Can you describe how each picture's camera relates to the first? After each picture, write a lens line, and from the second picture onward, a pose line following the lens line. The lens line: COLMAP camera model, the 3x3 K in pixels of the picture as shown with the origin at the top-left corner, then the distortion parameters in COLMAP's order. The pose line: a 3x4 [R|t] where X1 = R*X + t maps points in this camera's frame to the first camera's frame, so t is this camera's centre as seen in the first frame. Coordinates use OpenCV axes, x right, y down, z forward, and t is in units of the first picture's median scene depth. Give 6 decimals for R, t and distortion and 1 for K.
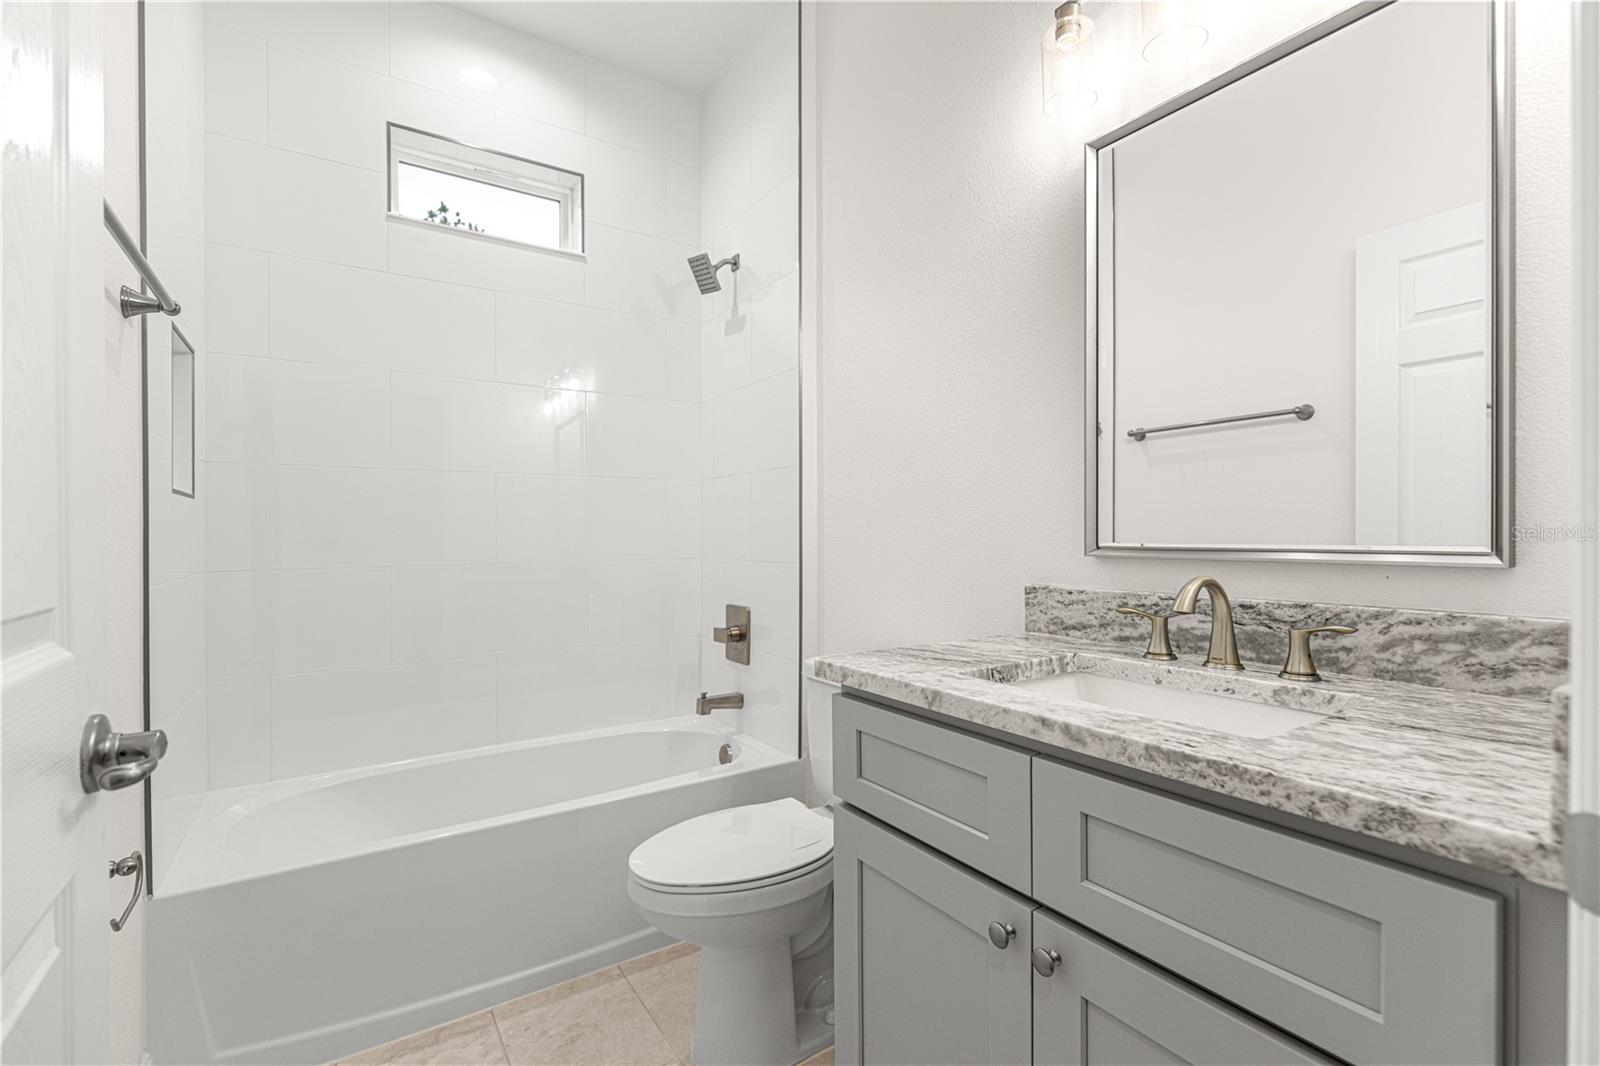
lens RADIAL K [[721.0, 0, 797.6], [0, 721.0, 536.4], [0, 0, 1]] dist [-0.000756, -0.001157]
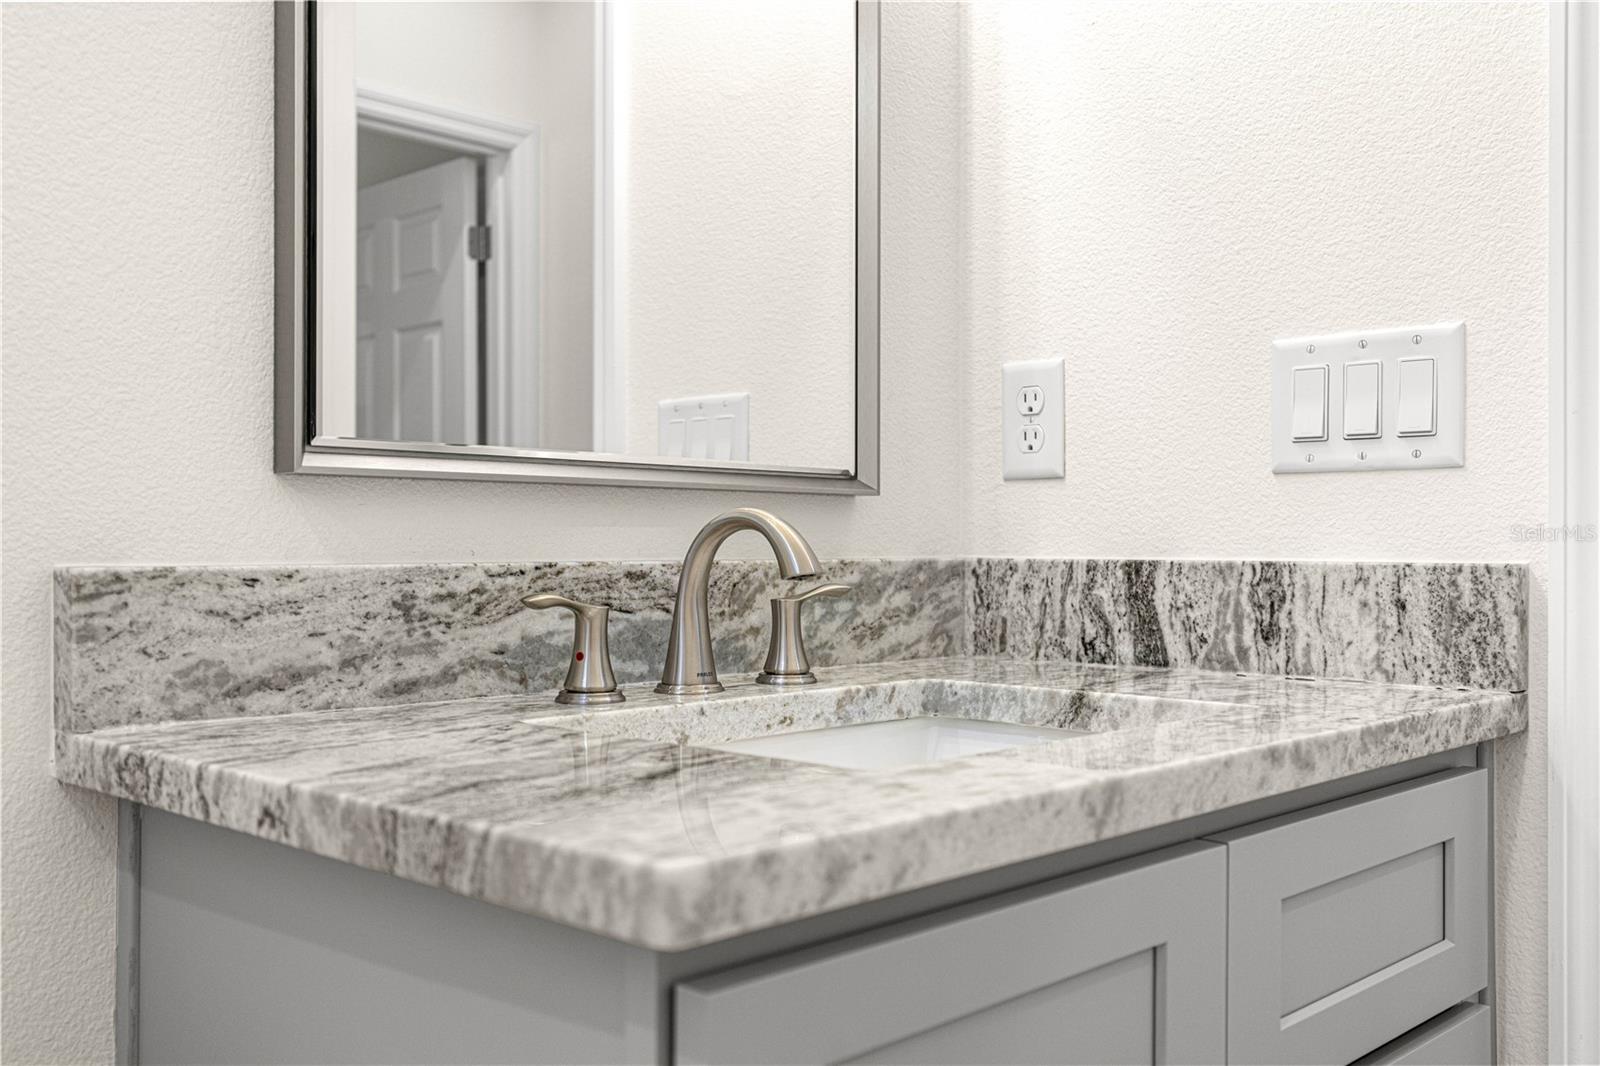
lens RADIAL K [[1583.6, 0, 799.6], [0, 1583.6, 538.8], [0, 0, 1]] dist [0.011478, 0.000000]
pose [[-0.260606, 0.004284, 0.965436, -0.503044], [-0.002340, 0.999984, -0.005069, 0.078304], [-0.965442, -0.003580, -0.260592, 1.204757]]
